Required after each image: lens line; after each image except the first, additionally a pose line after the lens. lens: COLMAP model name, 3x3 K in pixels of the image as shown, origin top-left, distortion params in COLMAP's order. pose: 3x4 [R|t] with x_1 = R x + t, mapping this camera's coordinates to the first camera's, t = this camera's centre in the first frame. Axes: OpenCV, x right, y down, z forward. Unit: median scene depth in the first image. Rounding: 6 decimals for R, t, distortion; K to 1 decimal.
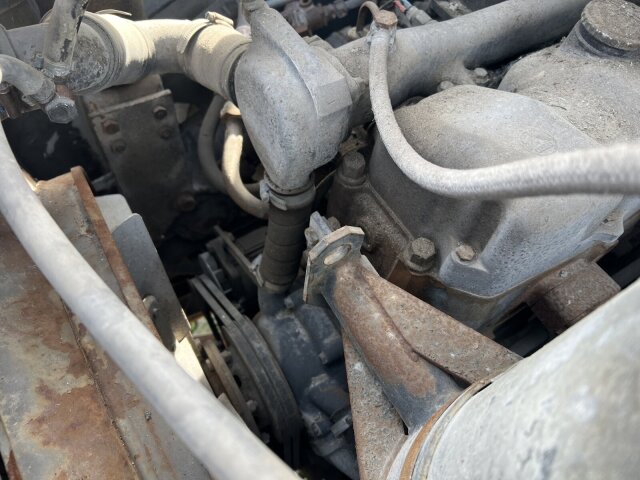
lens RADIAL K [[489.6, 0, 321.1], [0, 489.6, 239.5], [0, 0, 1]] dist [-0.020118, -0.003857]
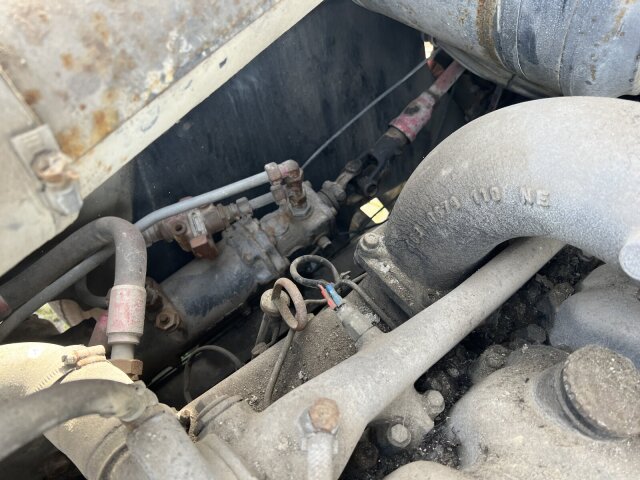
lens RADIAL K [[489.6, 0, 318.5], [0, 489.6, 240.6], [0, 0, 1]] dist [-0.020118, -0.003857]
pose [[0.979855, -0.042274, 0.195184, -0.006256], [0.063436, 0.992607, -0.103471, -0.623863], [-0.189367, 0.113769, 0.975293, 0.264777]]
